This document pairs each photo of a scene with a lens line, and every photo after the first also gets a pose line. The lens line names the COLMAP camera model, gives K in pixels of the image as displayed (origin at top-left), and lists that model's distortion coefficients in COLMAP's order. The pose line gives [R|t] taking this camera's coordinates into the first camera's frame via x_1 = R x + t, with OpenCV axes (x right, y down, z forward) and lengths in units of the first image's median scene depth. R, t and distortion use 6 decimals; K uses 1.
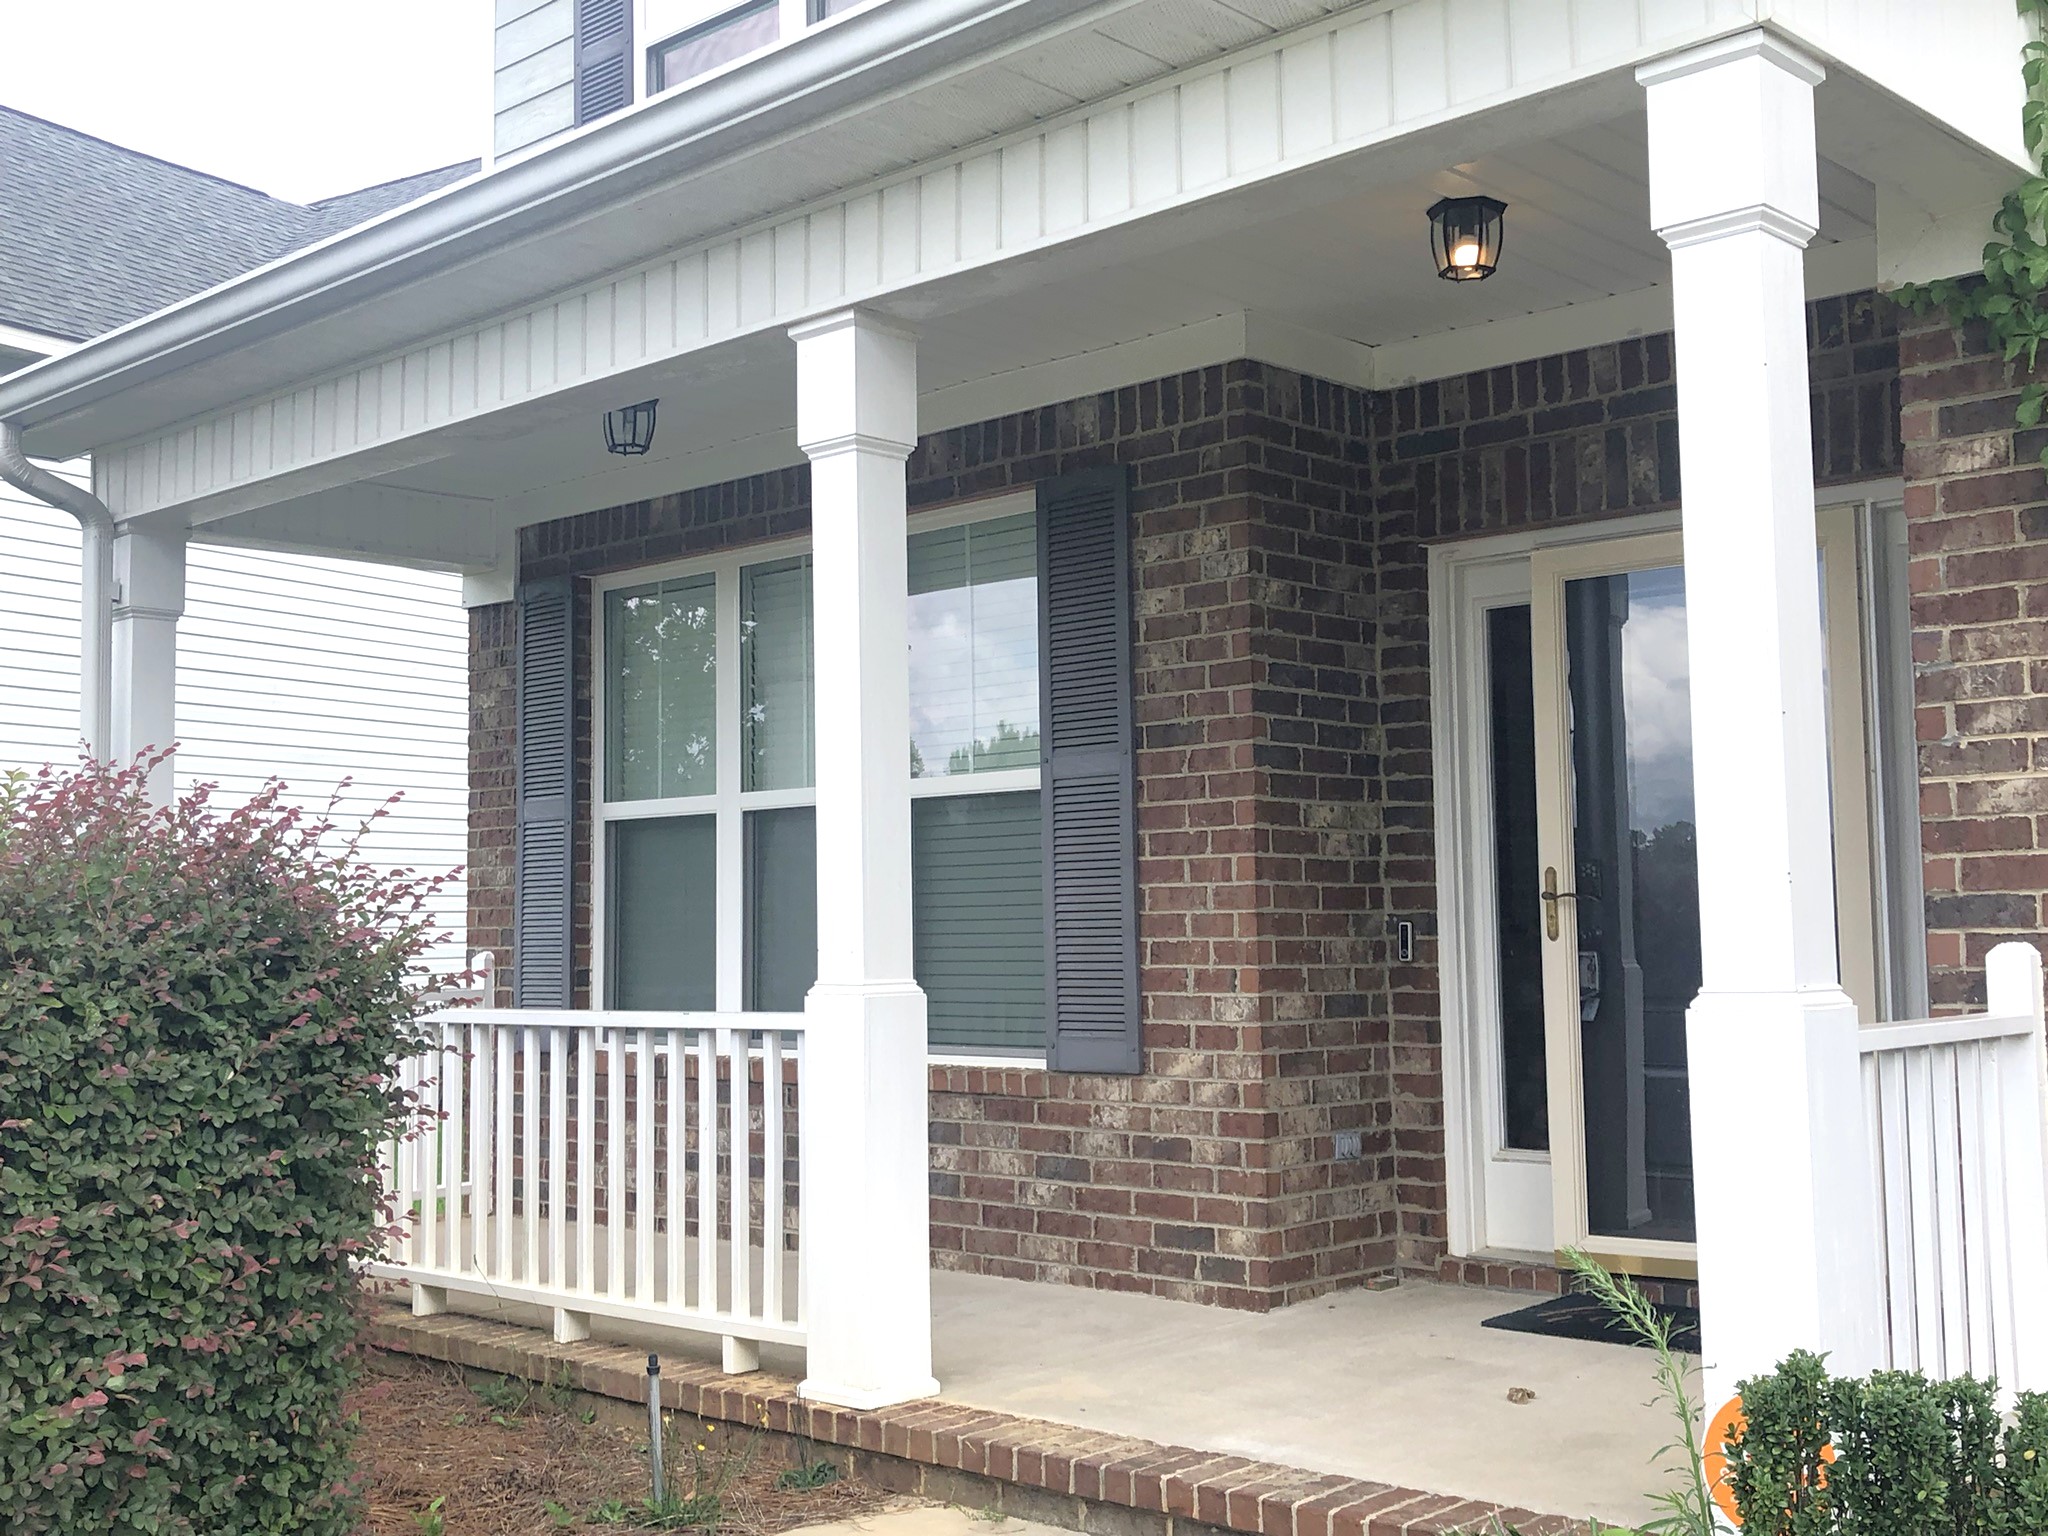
lens RADIAL K [[2256.2, 0, 1021.1], [0, 2256.2, 762.6], [0, 0, 1]] dist [0.075758, 0.000000]
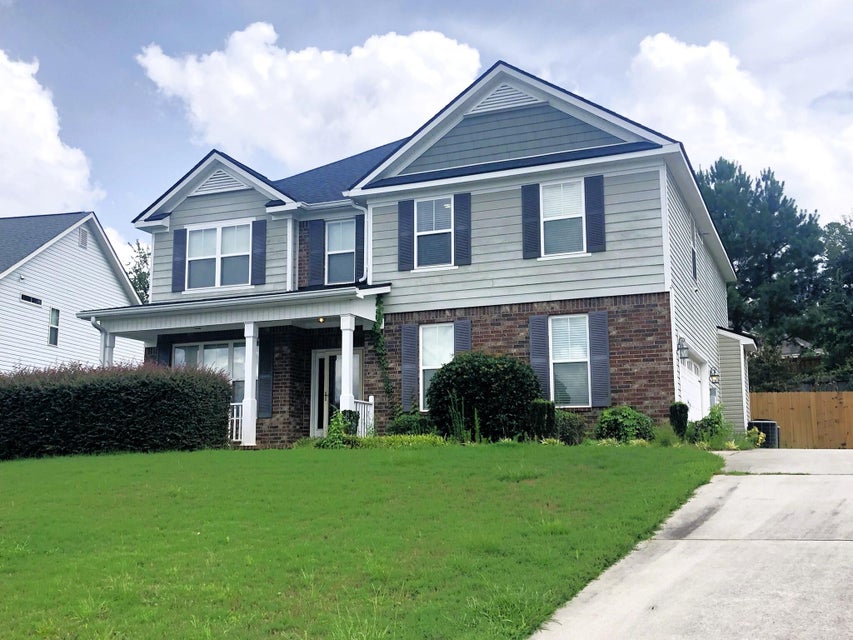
lens RADIAL K [[939.7, 0, 426.1], [0, 939.7, 319.1], [0, 0, 1]] dist [0.075758, 0.000000]
pose [[0.933063, 0.067078, 0.353402, -0.611736], [-0.035254, 0.994782, -0.095739, 0.095146], [-0.357980, 0.076871, 0.930560, -2.182307]]
